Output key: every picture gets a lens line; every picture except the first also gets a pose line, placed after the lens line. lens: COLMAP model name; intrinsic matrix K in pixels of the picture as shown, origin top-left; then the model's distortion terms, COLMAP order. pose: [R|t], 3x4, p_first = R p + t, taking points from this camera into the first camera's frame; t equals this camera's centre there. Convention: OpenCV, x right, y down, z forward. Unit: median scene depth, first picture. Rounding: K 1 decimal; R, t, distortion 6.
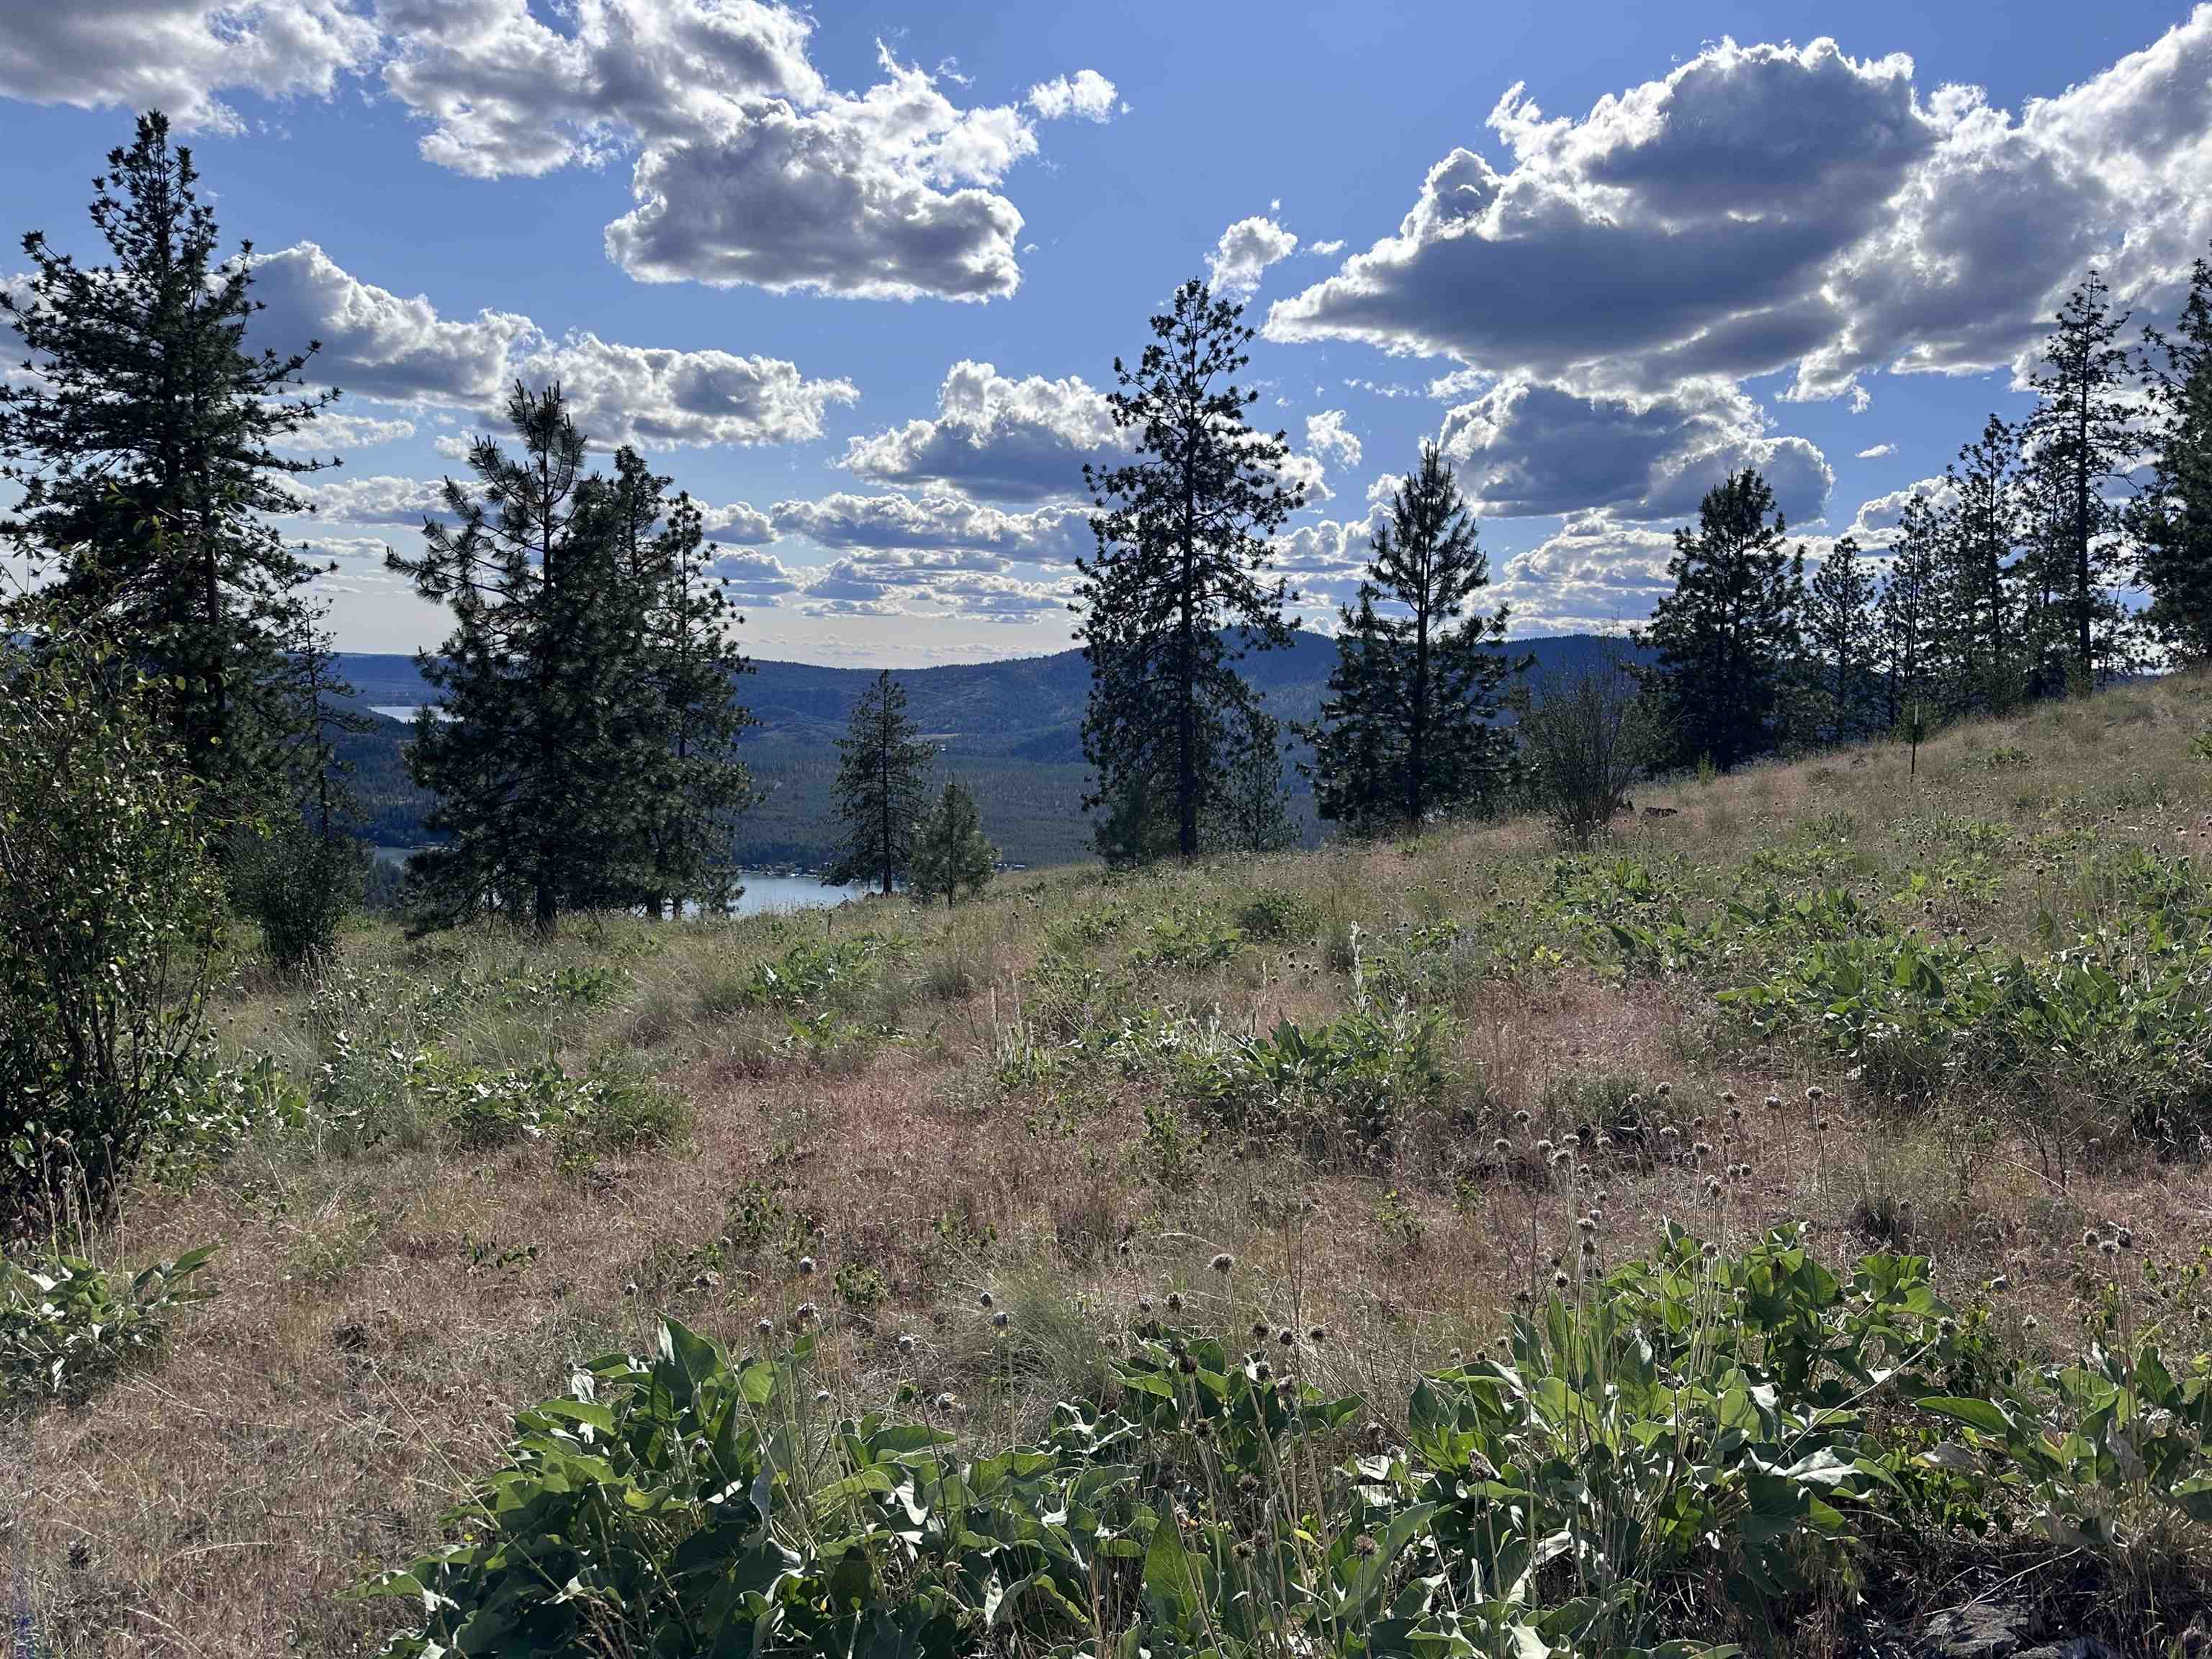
lens RADIAL K [[1582.8, 0, 1065.9], [0, 1582.8, 829.9], [0, 0, 1]] dist [0.101549, -0.154401]
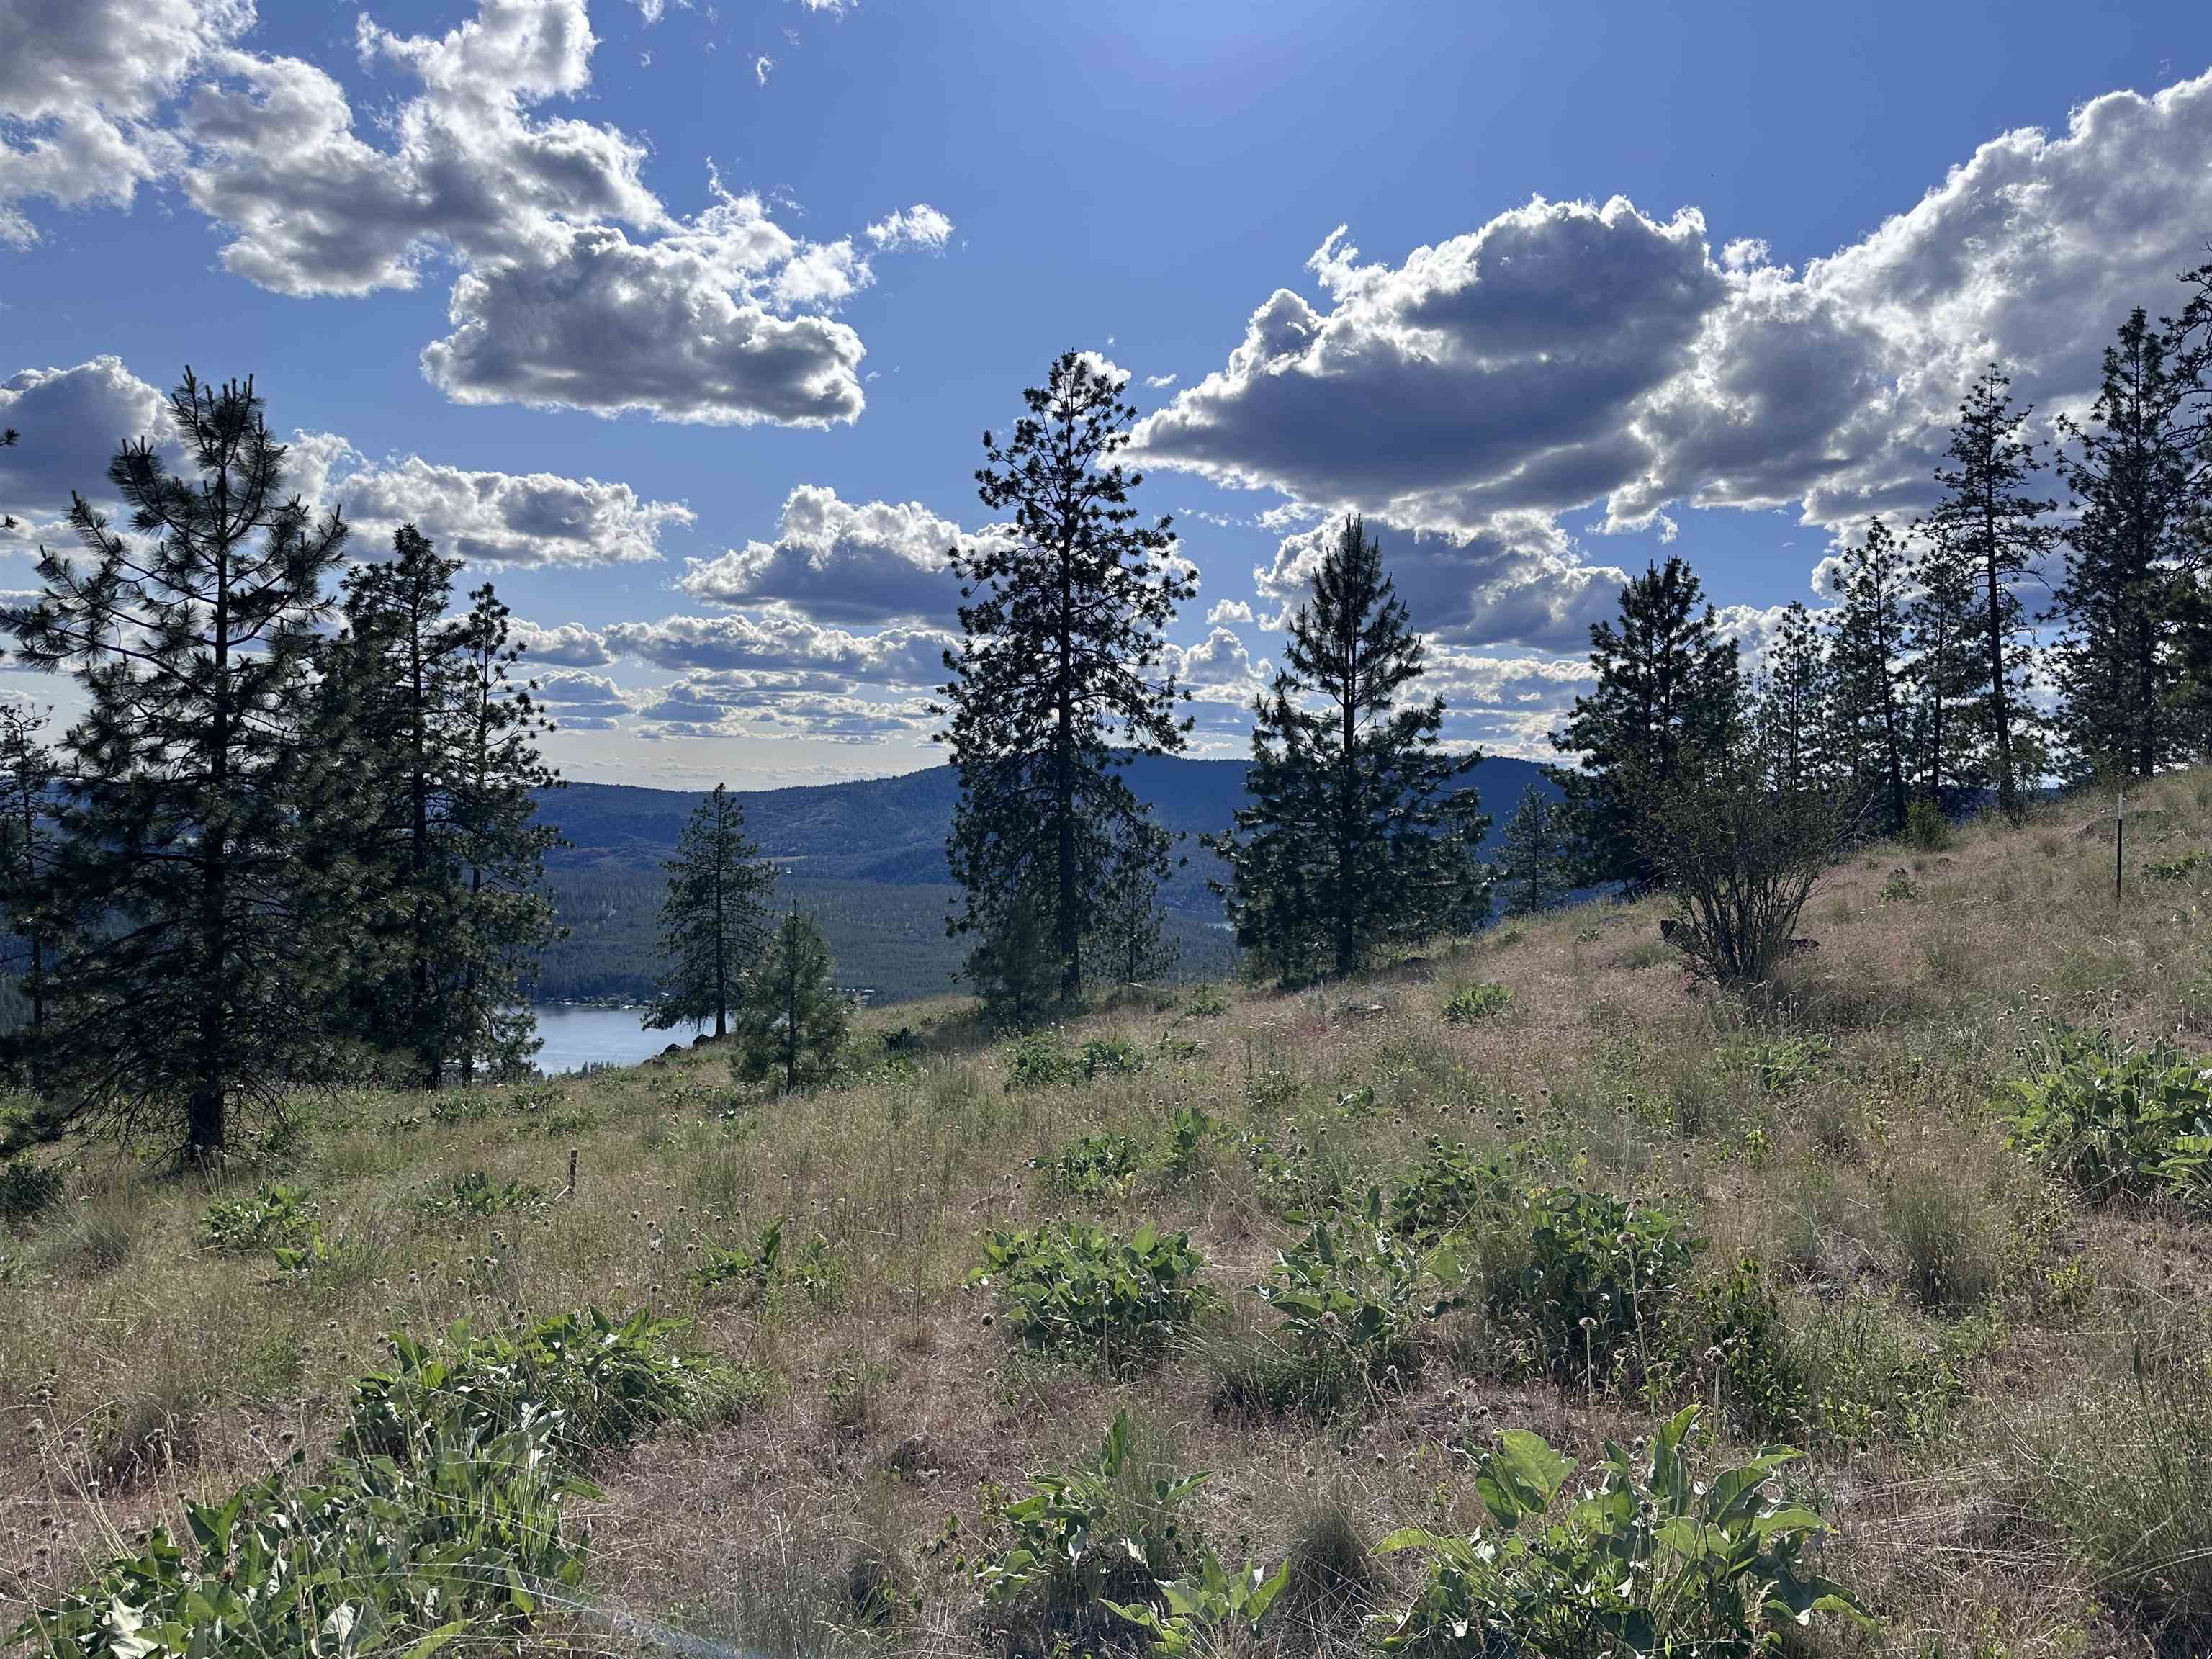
lens RADIAL K [[1564.2, 0, 1123.0], [0, 1564.2, 794.2], [0, 0, 1]] dist [0.098253, -0.087932]
pose [[0.990617, -0.006013, 0.136533, -0.012213], [0.019289, 0.995183, -0.096119, -0.005961], [-0.135297, 0.097851, 0.985961, 0.123680]]
